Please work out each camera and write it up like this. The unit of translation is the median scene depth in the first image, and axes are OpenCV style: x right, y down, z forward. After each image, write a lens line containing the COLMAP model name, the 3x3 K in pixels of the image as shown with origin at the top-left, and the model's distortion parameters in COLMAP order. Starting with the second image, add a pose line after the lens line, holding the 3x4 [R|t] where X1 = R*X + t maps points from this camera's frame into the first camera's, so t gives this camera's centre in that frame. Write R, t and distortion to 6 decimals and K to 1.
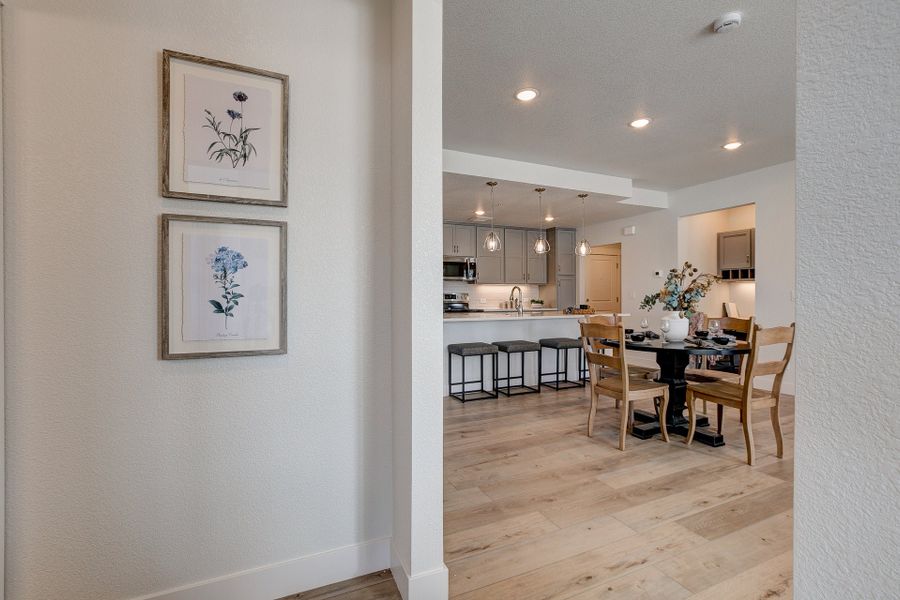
lens RADIAL K [[407.3, 0, 449.8], [0, 407.3, 297.4], [0, 0, 1]] dist [-0.036952, 0.018407]
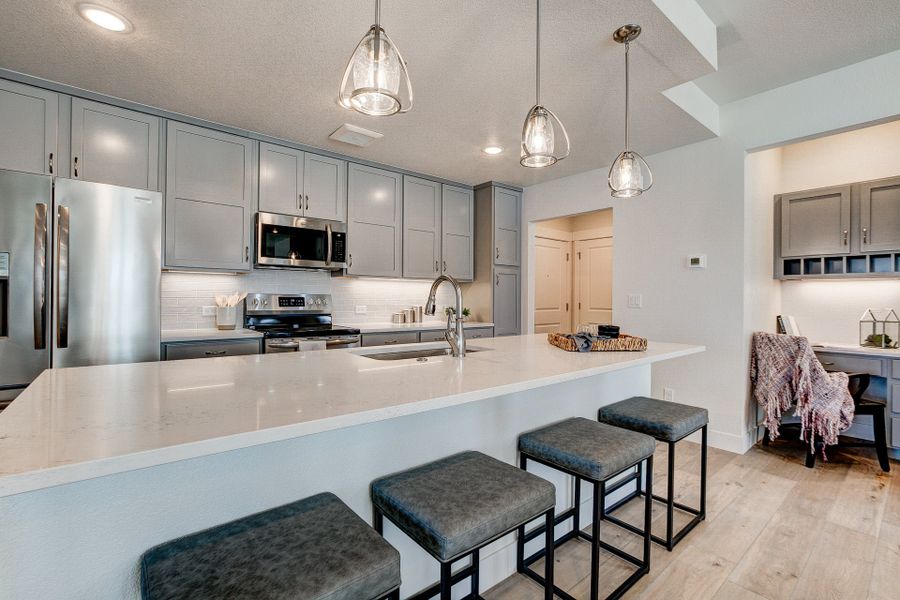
lens RADIAL K [[407.3, 0, 449.8], [0, 407.3, 297.4], [0, 0, 1]] dist [-0.036952, 0.018407]
pose [[0.963904, 0.009176, 0.266091, 0.068663], [-0.006803, 0.999928, -0.009835, -0.004404], [-0.266163, 0.007670, 0.963898, 0.607567]]
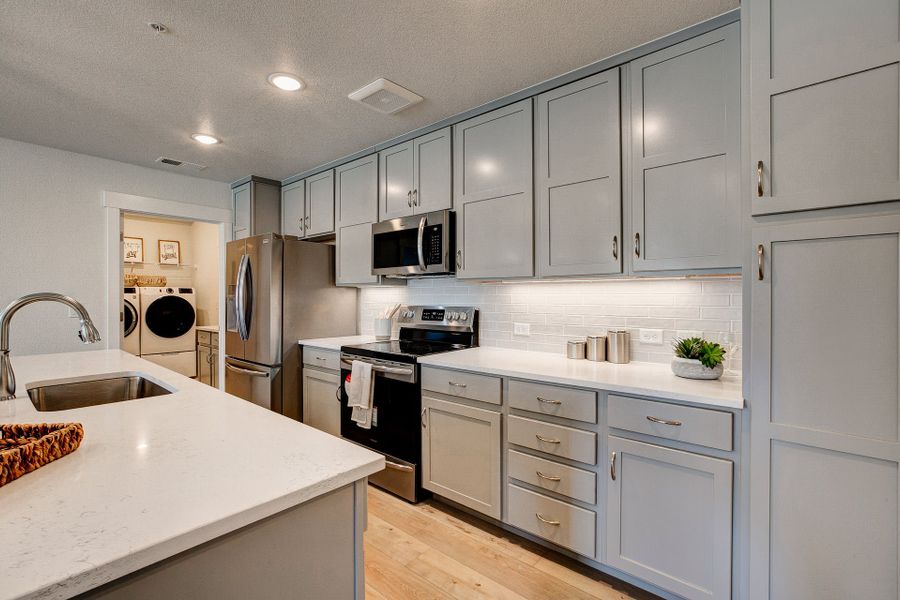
lens RADIAL K [[403.9, 0, 450.0], [0, 403.9, 300.0], [0, 0, 1]] dist [-0.039898, 0.018270]
pose [[0.433880, 0.005561, -0.900954, 0.481453], [-0.007373, 0.999969, 0.002622, -0.022988], [0.900941, 0.005505, 0.433908, 1.045495]]
